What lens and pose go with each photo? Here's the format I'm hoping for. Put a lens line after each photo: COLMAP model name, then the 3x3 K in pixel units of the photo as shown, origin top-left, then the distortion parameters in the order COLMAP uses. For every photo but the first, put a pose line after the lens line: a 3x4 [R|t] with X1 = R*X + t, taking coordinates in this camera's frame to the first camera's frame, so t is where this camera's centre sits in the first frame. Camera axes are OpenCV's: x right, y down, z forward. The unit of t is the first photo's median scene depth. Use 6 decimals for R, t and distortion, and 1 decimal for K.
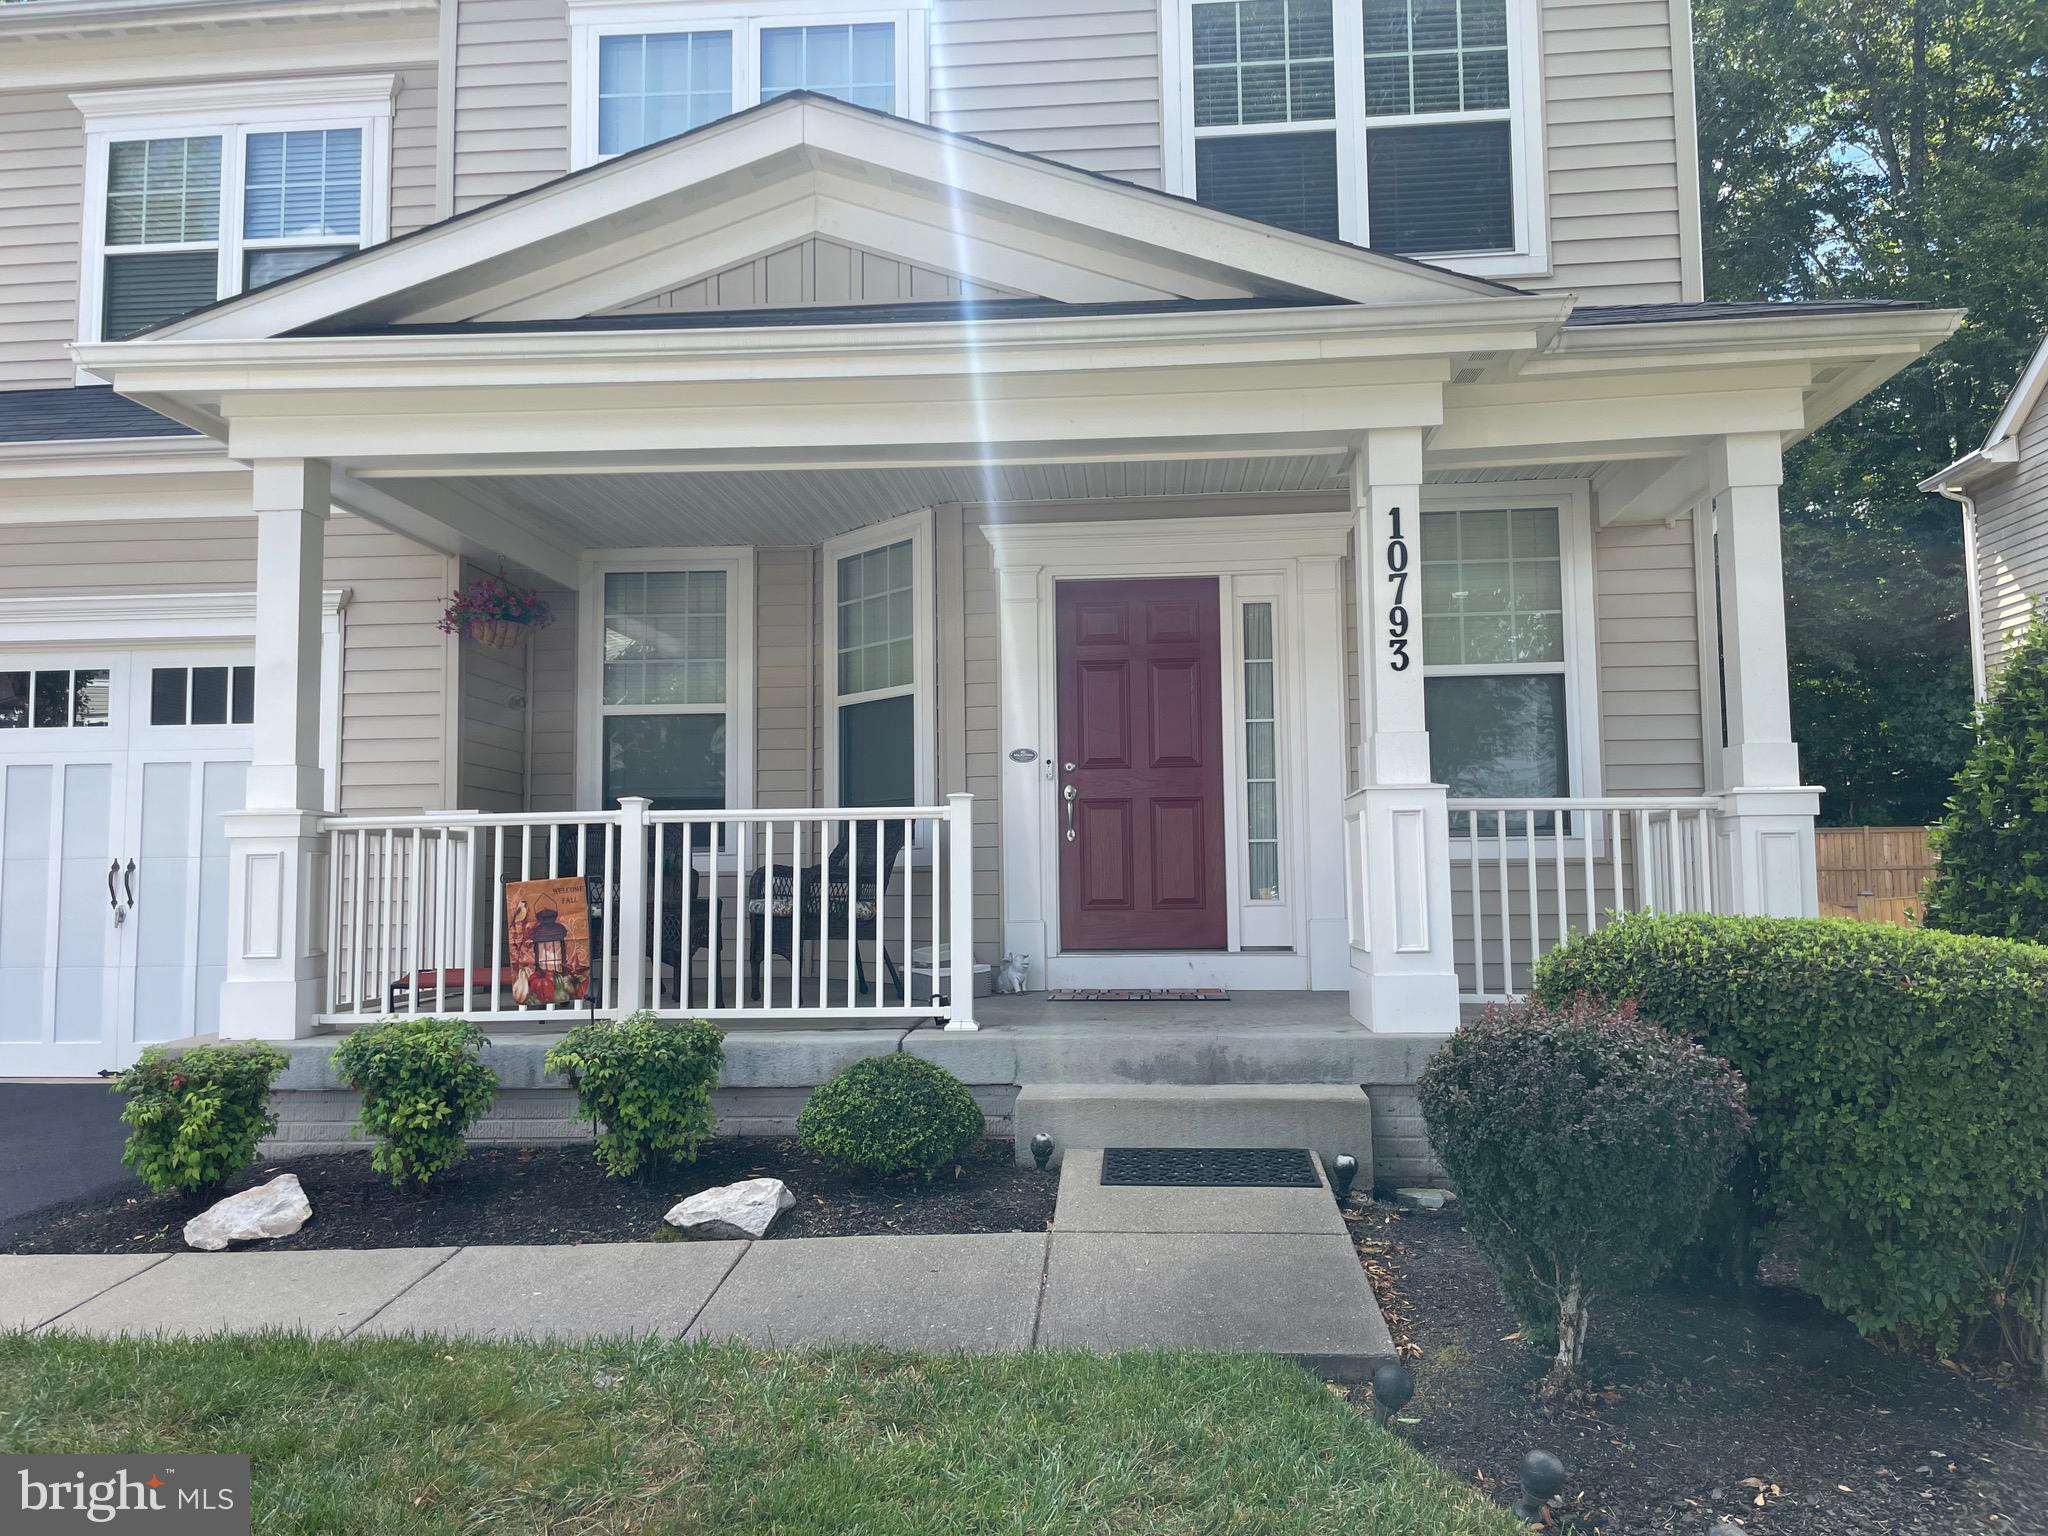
lens RADIAL K [[1544.0, 0, 1023.8], [0, 1544.0, 761.4], [0, 0, 1]] dist [0.087922, -0.119825]
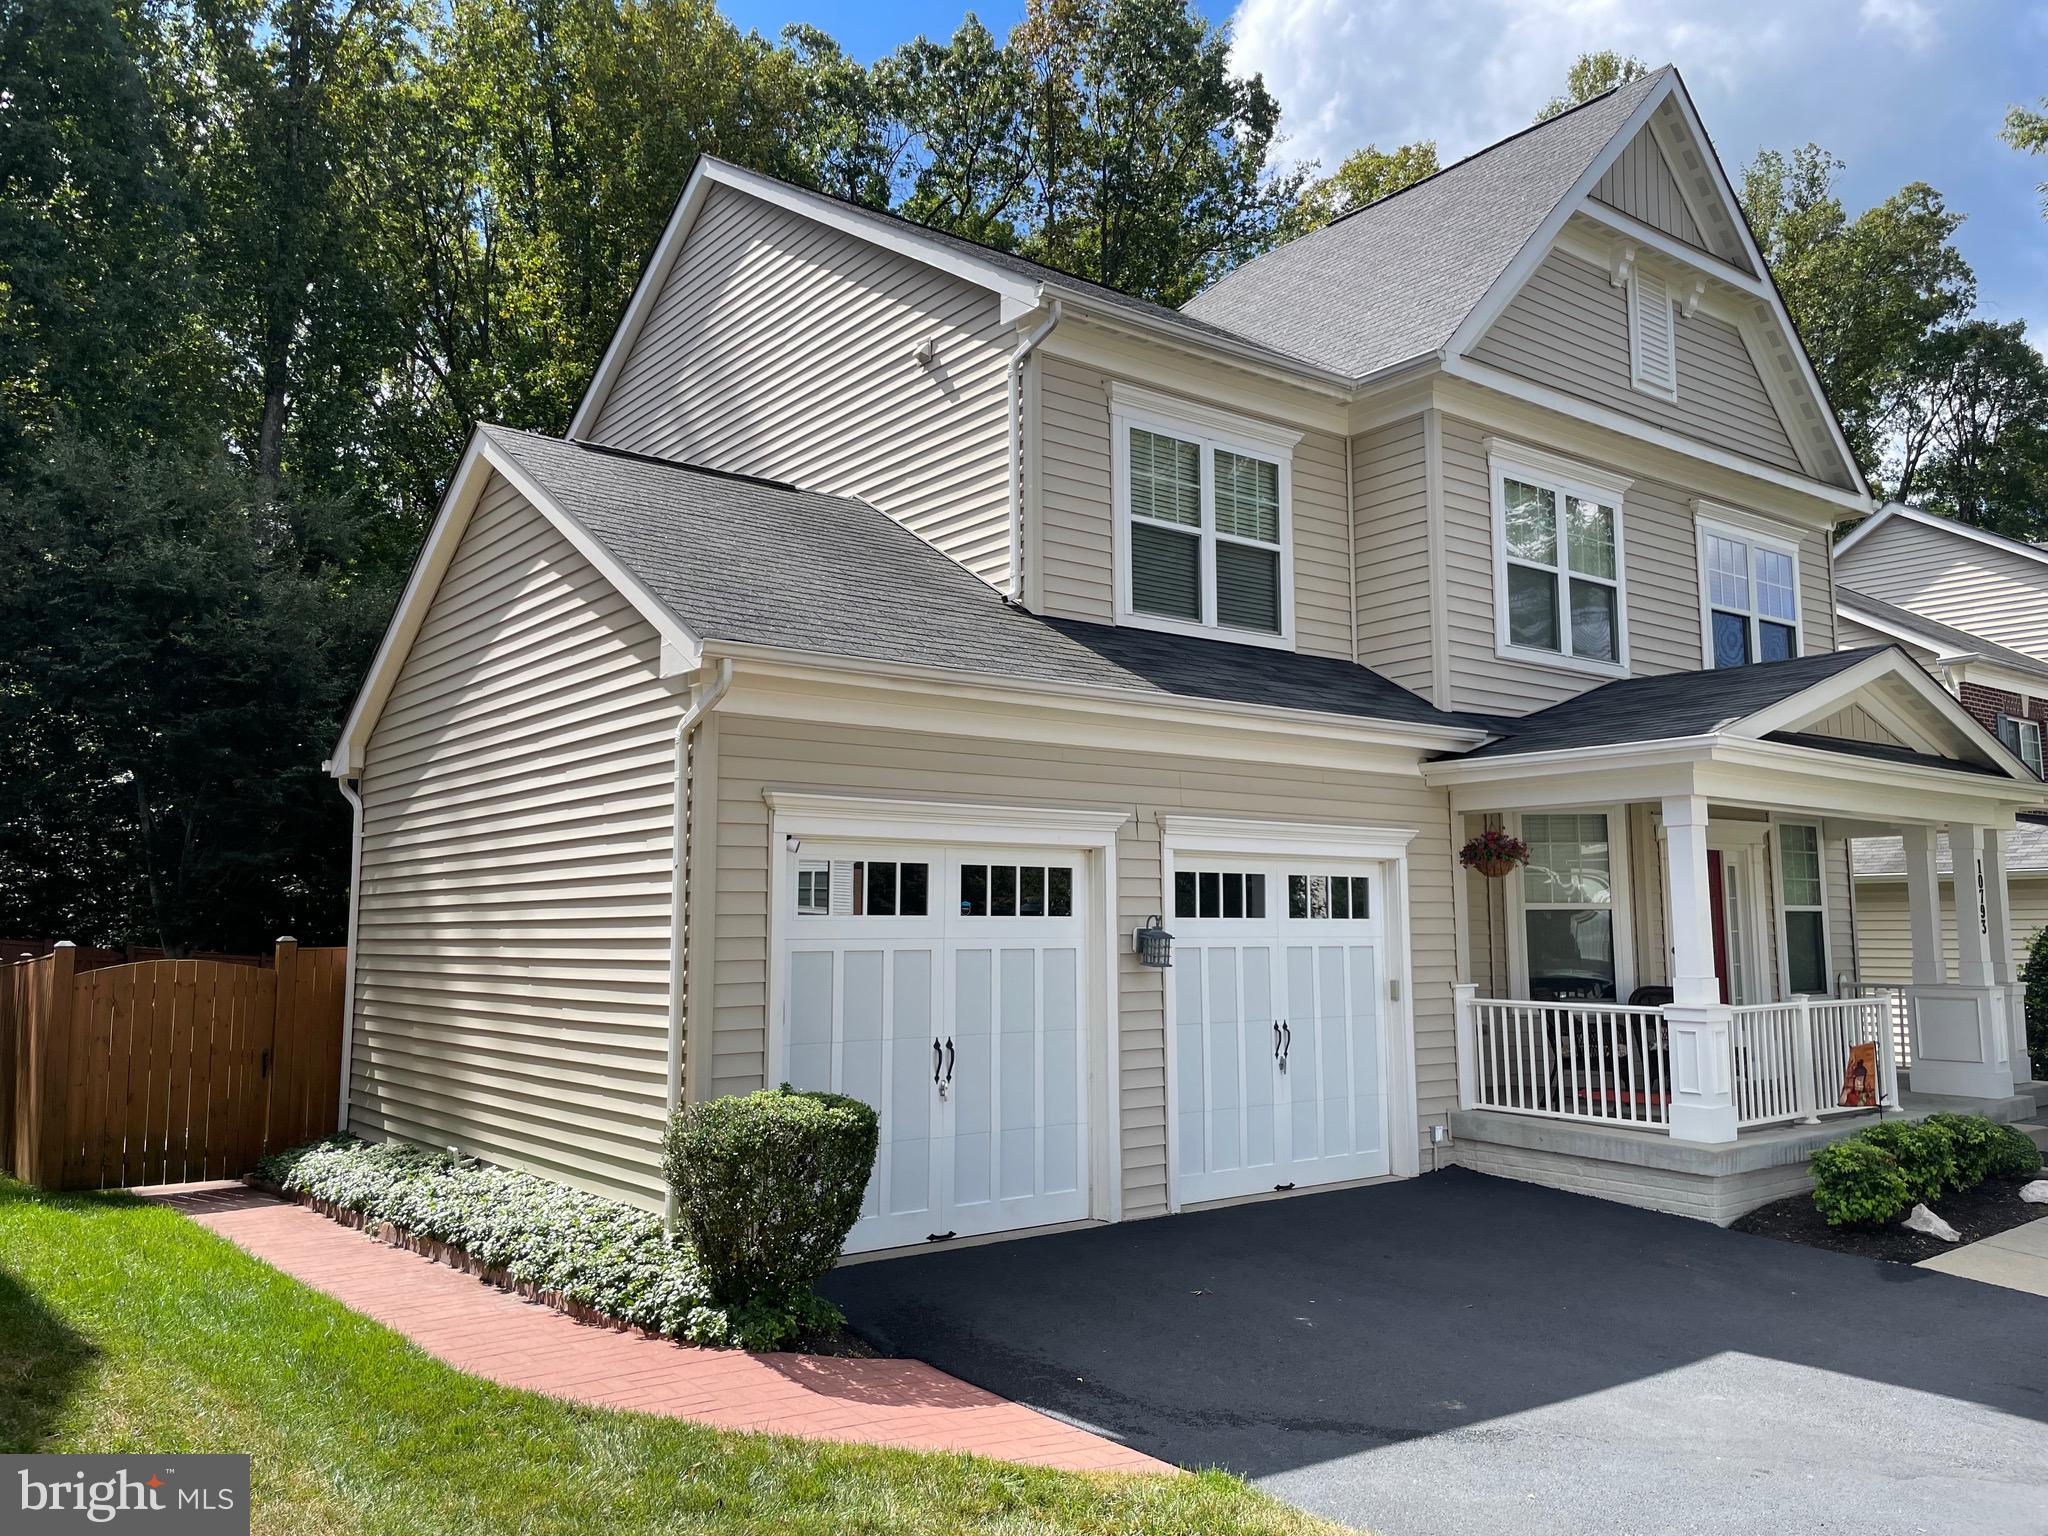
lens RADIAL K [[1544.0, 0, 1023.8], [0, 1544.0, 761.4], [0, 0, 1]] dist [0.087922, -0.119825]
pose [[0.726137, 0.079831, 0.682900, -1.729280], [-0.056554, 0.996806, -0.056392, -0.073094], [-0.685220, 0.002328, 0.728332, 0.209573]]
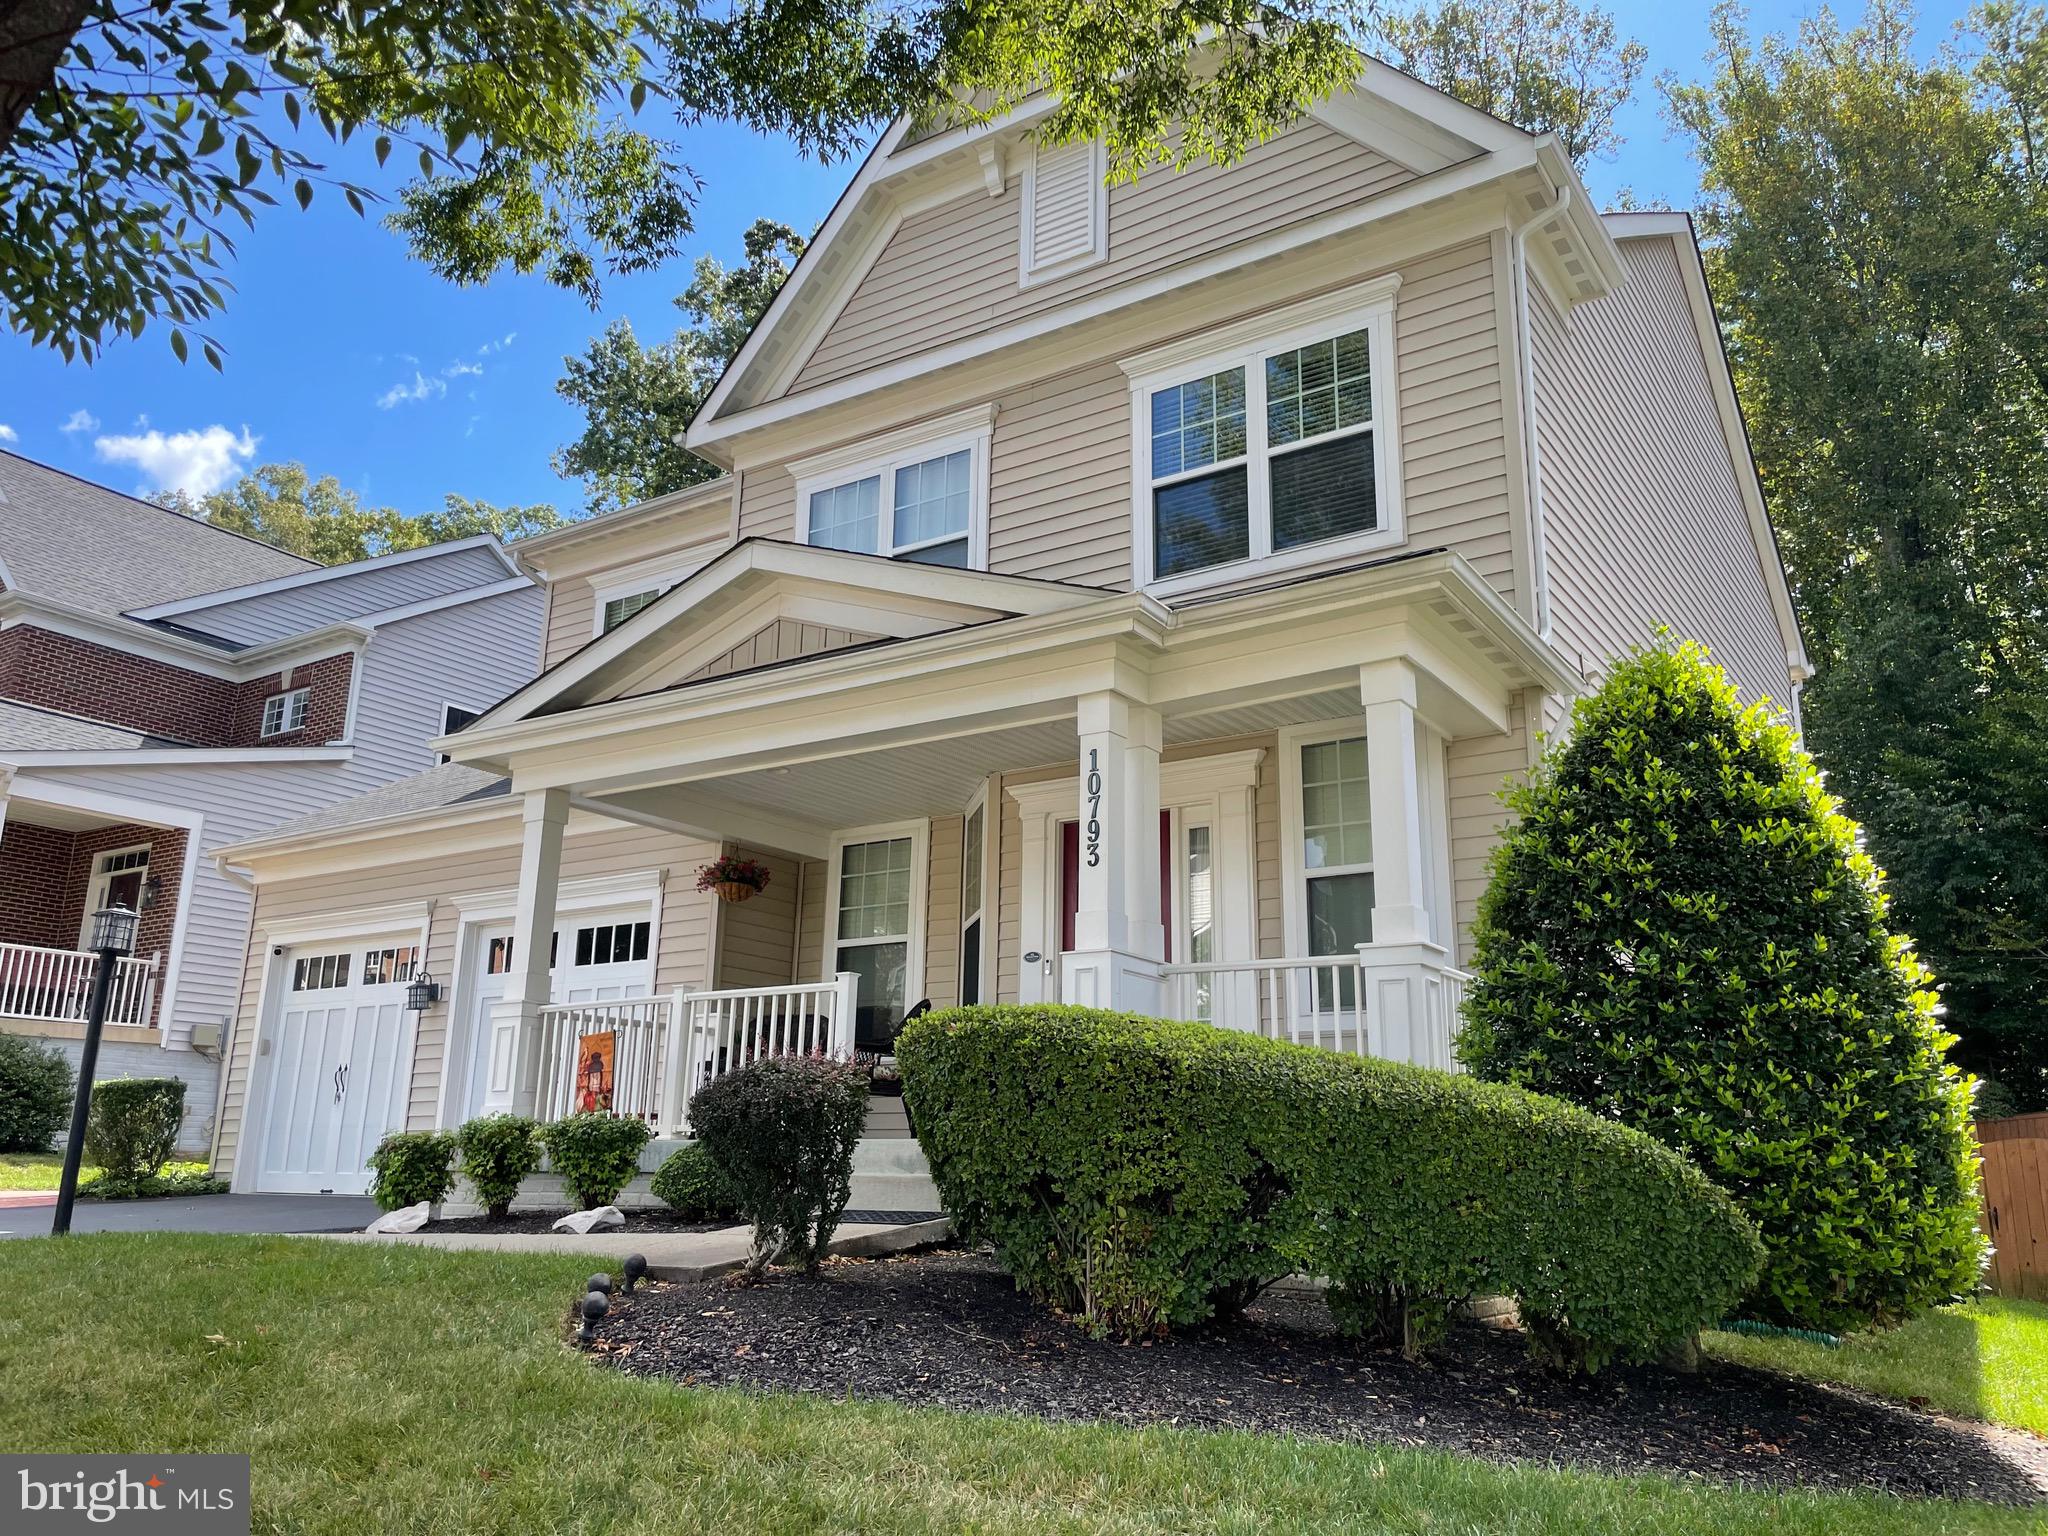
lens RADIAL K [[1544.0, 0, 1023.8], [0, 1544.0, 761.4], [0, 0, 1]] dist [0.087922, -0.119825]
pose [[0.876860, -0.102757, -0.469636, 0.624820], [0.015976, 0.982579, -0.185160, 0.075444], [0.480480, 0.154856, 0.863226, -0.159420]]
